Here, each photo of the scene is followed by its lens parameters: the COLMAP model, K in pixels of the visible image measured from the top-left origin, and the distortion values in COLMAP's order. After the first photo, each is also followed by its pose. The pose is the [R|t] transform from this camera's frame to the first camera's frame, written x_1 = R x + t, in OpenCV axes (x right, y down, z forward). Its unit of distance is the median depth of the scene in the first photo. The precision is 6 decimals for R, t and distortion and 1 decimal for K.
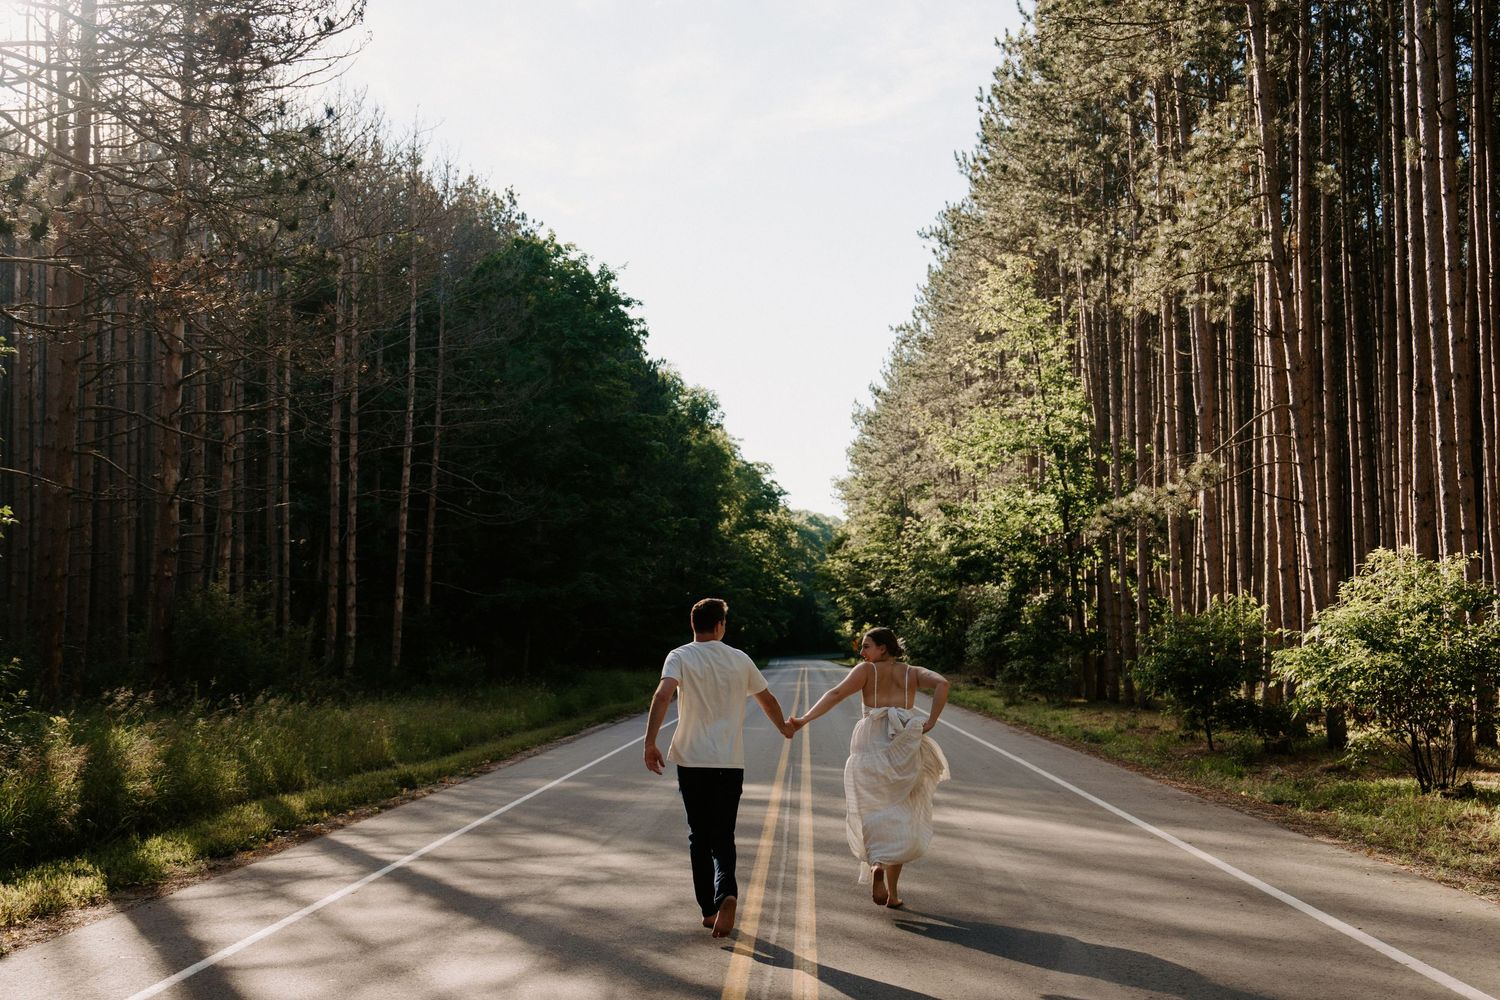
lens RADIAL K [[1649.9, 0, 749.4], [0, 1649.9, 594.4], [0, 0, 1]] dist [0.009692, 0.009138]
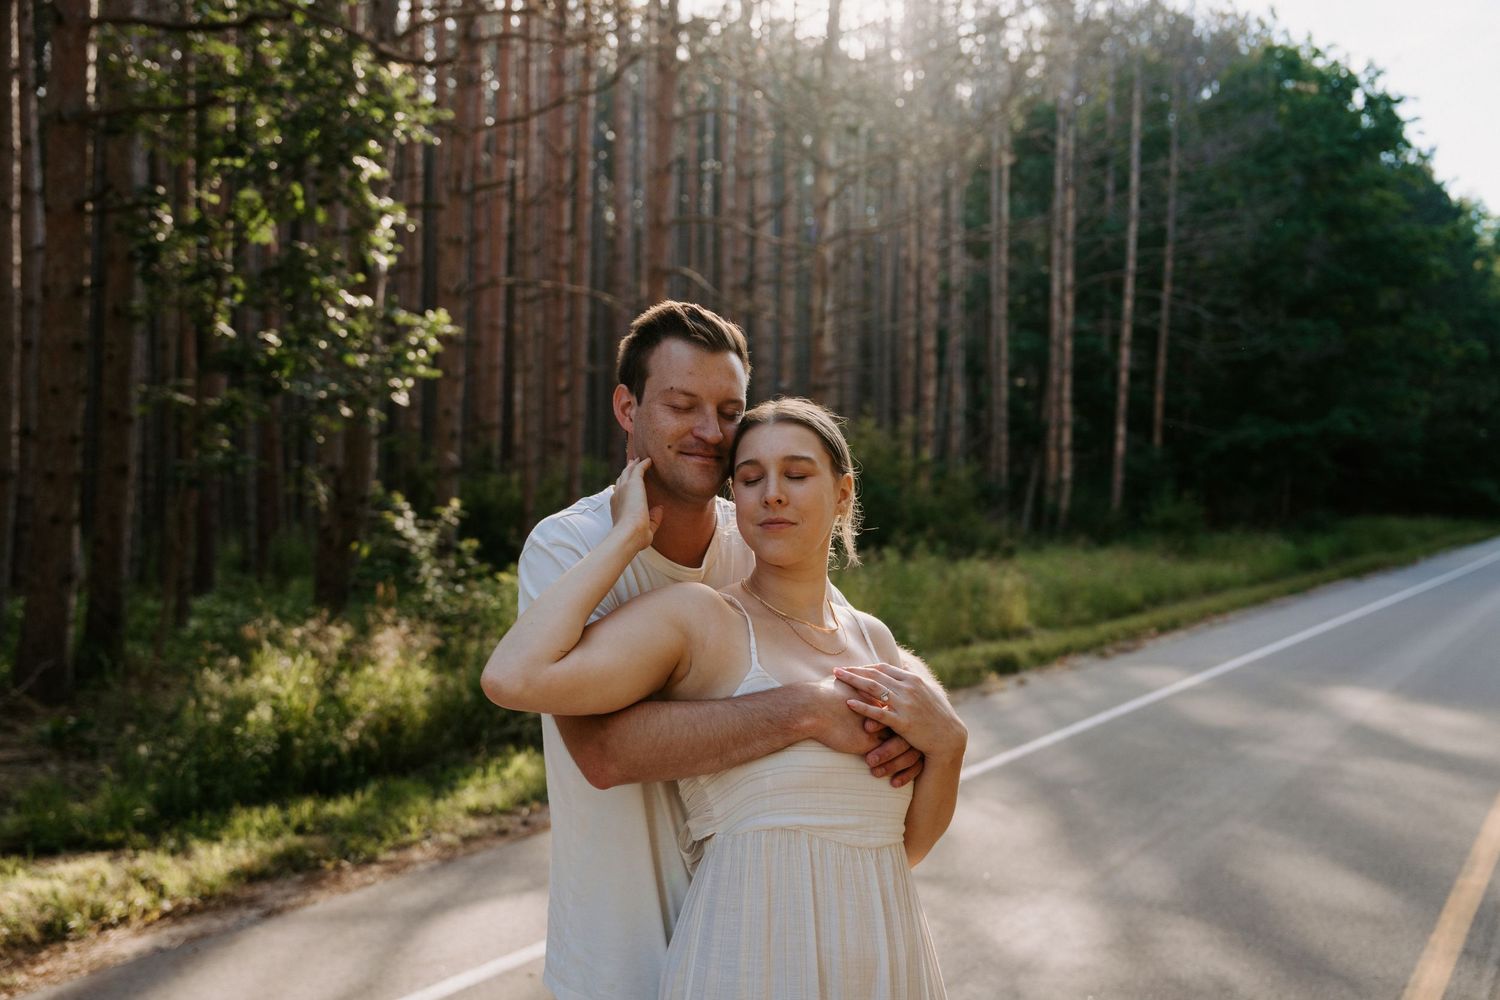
lens RADIAL K [[1538.1, 0, 750.0], [0, 1538.1, 500.0], [0, 0, 1]] dist [-0.003643, 0.204596]
pose [[0.885576, 0.009592, -0.464396, 0.007476], [0.008259, 0.999304, 0.036390, 0.003491], [0.464422, -0.036062, 0.884880, 0.112878]]
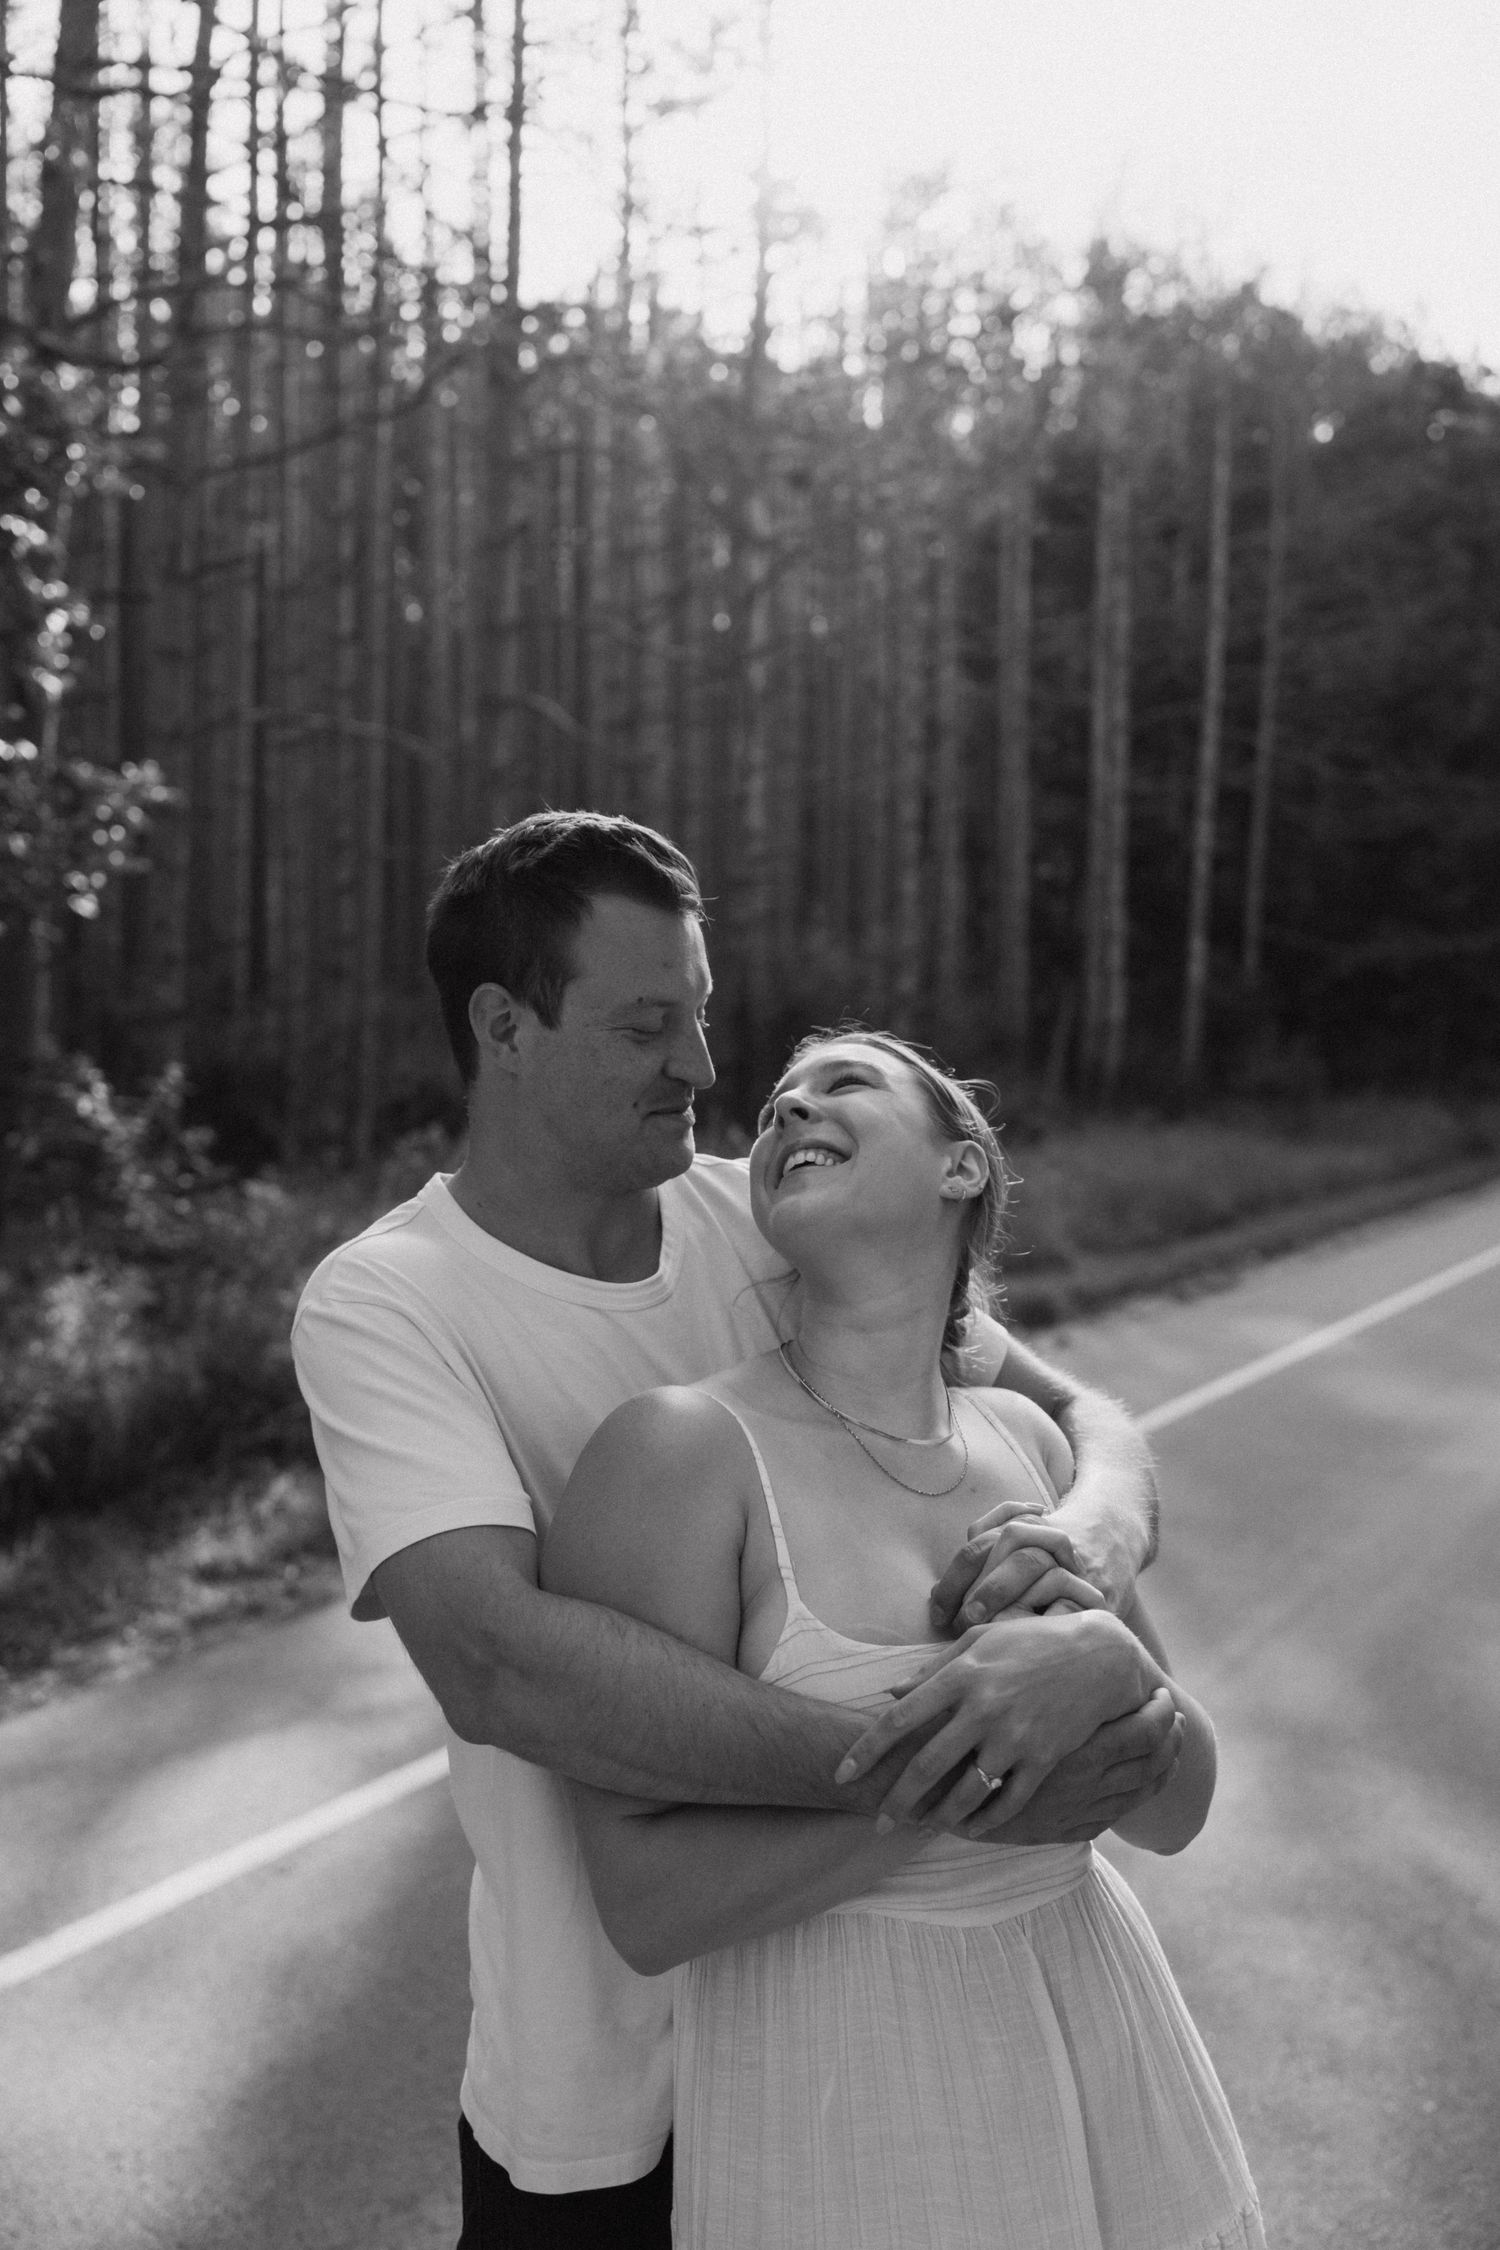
lens RADIAL K [[2334.9, 0, 750.0], [0, 2334.9, 1125.0], [0, 0, 1]] dist [0.031197, -0.001192]
pose [[0.907979, 0.020056, -0.418534, 0.003705], [0.009941, 0.997542, 0.069368, 0.002334], [0.418897, -0.067145, 0.905548, 0.118077]]
